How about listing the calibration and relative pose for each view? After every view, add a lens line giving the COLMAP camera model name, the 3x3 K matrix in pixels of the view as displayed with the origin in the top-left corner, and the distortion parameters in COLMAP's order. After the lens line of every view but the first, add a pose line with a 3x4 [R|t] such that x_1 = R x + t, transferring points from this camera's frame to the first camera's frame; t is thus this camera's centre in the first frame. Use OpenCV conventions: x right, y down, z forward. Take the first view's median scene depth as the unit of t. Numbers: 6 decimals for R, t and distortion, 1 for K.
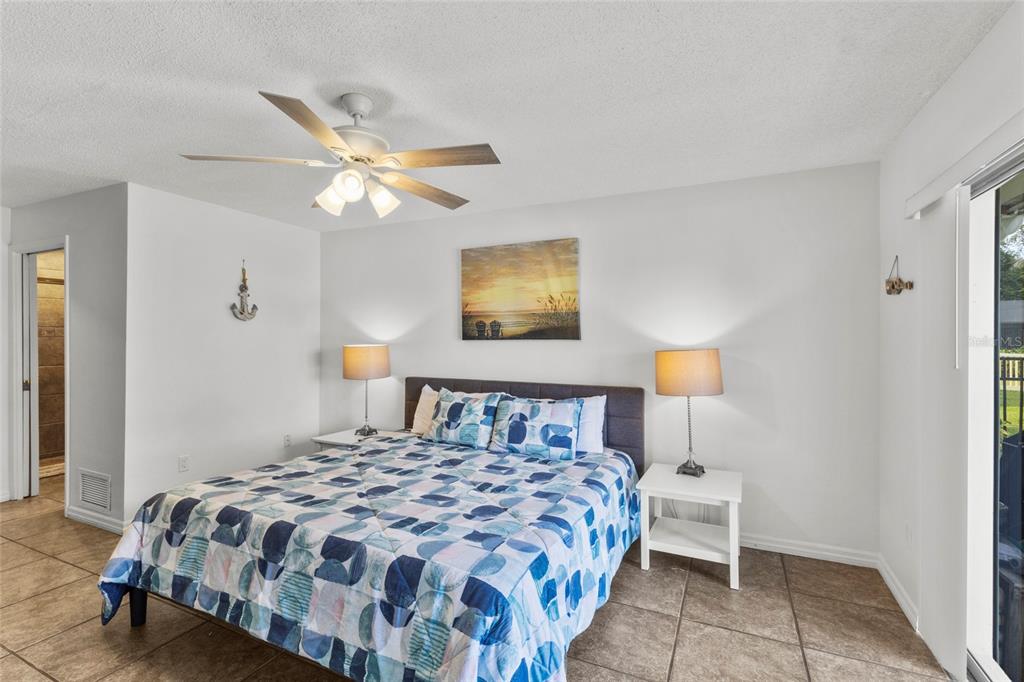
lens RADIAL K [[470.8, 0, 508.5], [0, 470.8, 338.7], [0, 0, 1]] dist [0.001984, 0.001160]
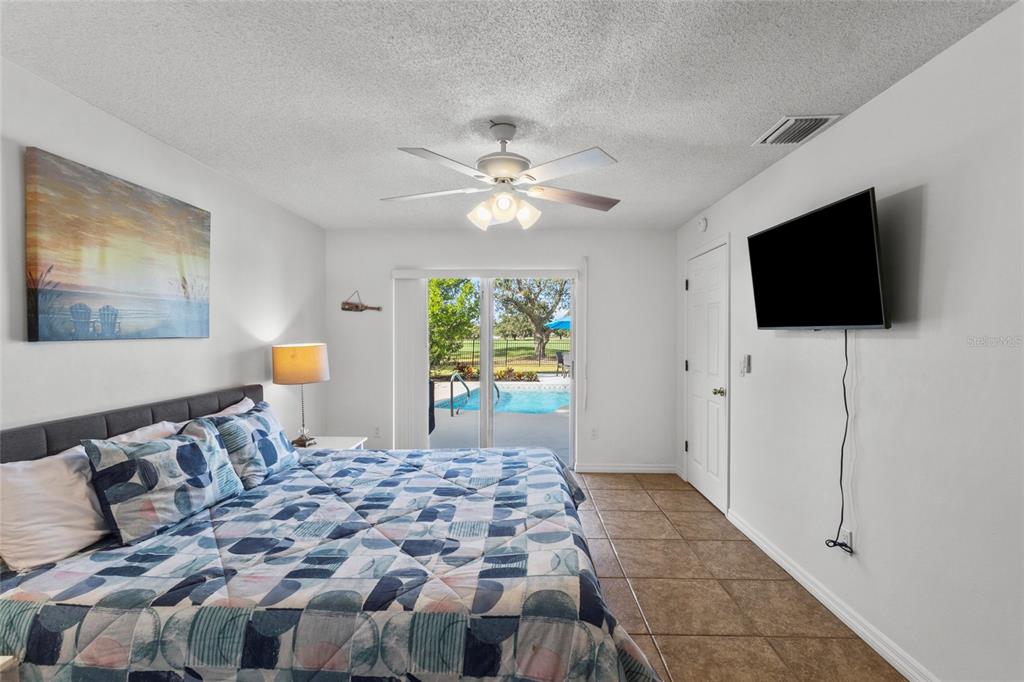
lens RADIAL K [[470.8, 0, 508.8], [0, 470.8, 340.2], [0, 0, 1]] dist [0.001984, 0.001160]
pose [[-0.396644, -0.017072, 0.917814, -0.780541], [-0.005092, 0.999853, 0.016397, -0.008985], [-0.917958, 0.001830, -0.396673, 0.817930]]
